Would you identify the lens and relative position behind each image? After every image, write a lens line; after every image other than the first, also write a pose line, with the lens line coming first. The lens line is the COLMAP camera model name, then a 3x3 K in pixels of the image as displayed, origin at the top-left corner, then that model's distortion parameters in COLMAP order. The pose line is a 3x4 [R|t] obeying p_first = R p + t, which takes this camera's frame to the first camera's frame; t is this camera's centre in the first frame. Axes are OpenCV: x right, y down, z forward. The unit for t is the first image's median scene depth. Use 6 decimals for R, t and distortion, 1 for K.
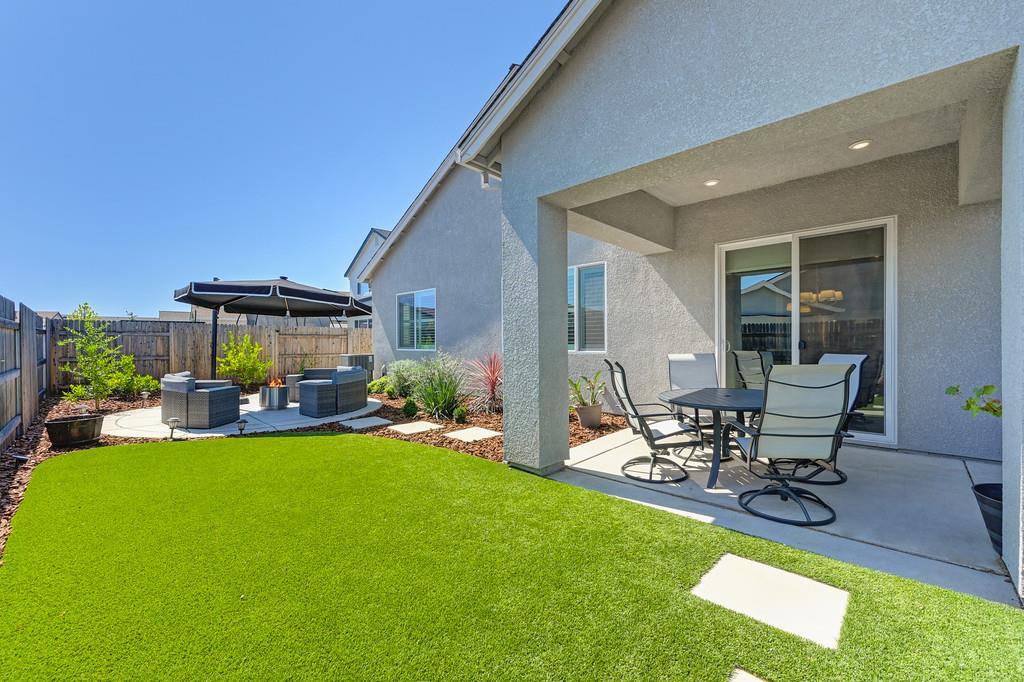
lens RADIAL K [[410.7, 0, 512.0], [0, 410.7, 341.0], [0, 0, 1]] dist [0.000551, -0.000076]
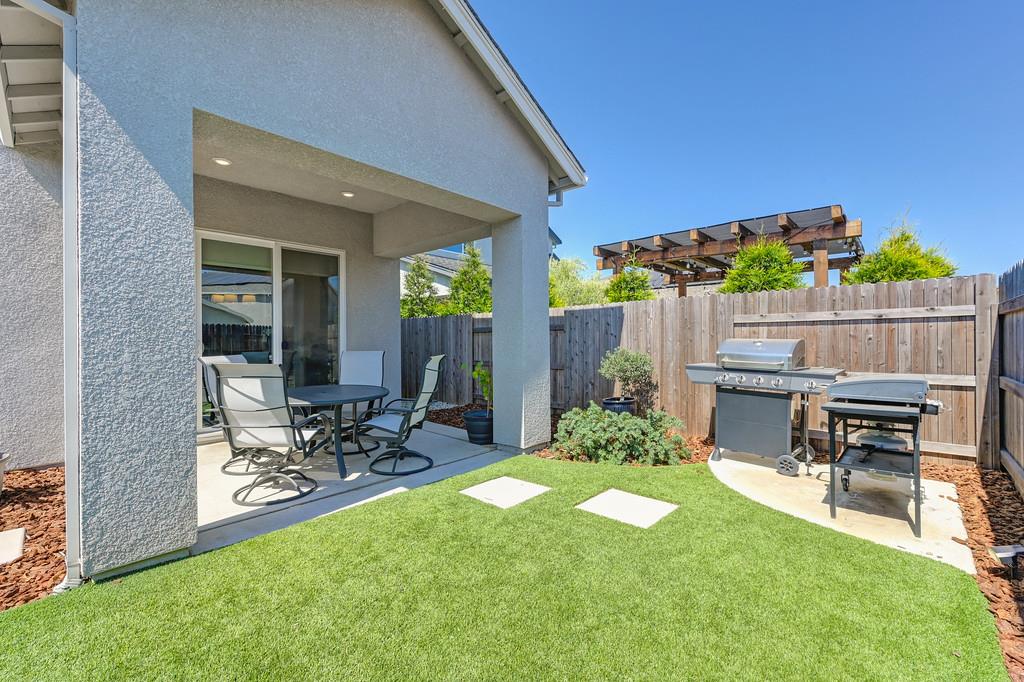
lens RADIAL K [[432.0, 0, 512.0], [0, 432.0, 341.0], [0, 0, 1]] dist [0.000626, 0.000275]
pose [[-0.017932, 0.007309, 0.999812, -0.624116], [0.001701, 0.999972, -0.007280, 0.010069], [-0.999838, 0.001570, -0.017944, 0.554996]]
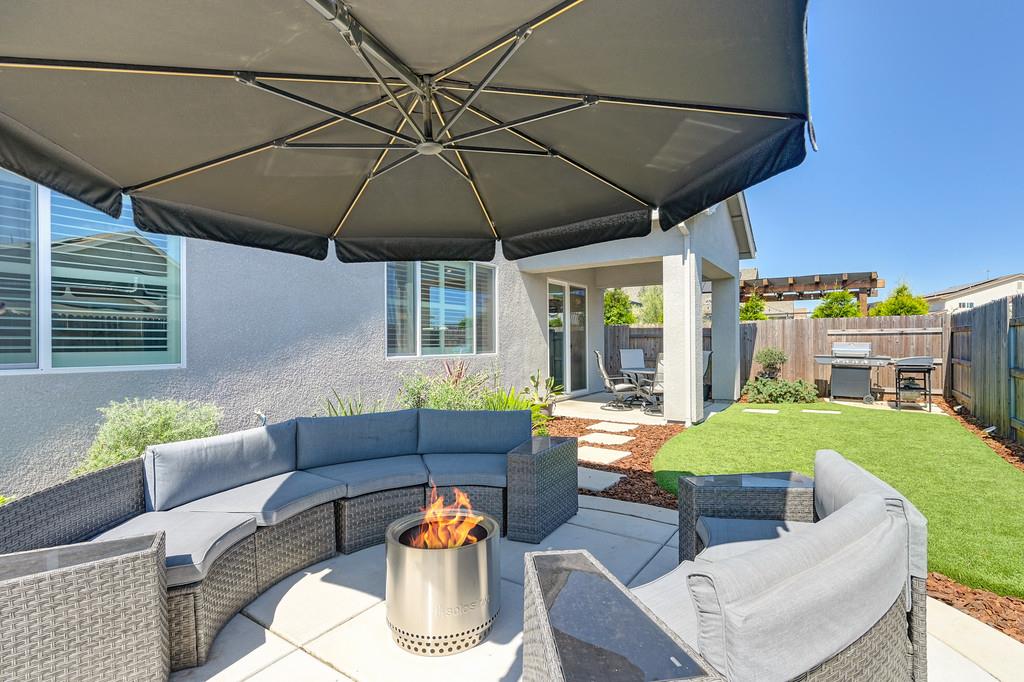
lens RADIAL K [[482.5, 0, 512.0], [0, 482.5, 341.0], [0, 0, 1]] dist [-0.000998, -0.000608]
pose [[-0.165893, 0.013280, 0.986054, -1.891798], [0.004278, 0.999910, -0.012746, 0.015938], [-0.986134, 0.002104, -0.165935, 2.282849]]
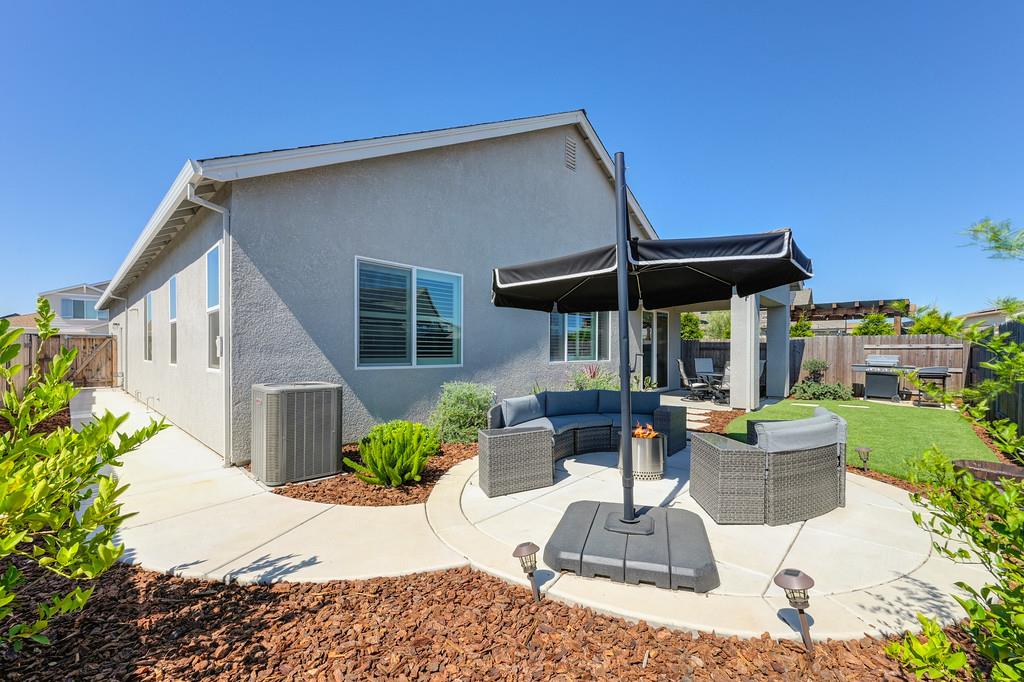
lens RADIAL K [[414.5, 0, 515.2], [0, 414.5, 352.5], [0, 0, 1]] dist [-0.001591, -0.000056]
pose [[-0.011227, 0.002901, 0.999933, -2.557439], [-0.005415, 0.999981, -0.002961, 0.001917], [-0.999922, -0.005448, -0.011211, 2.688775]]
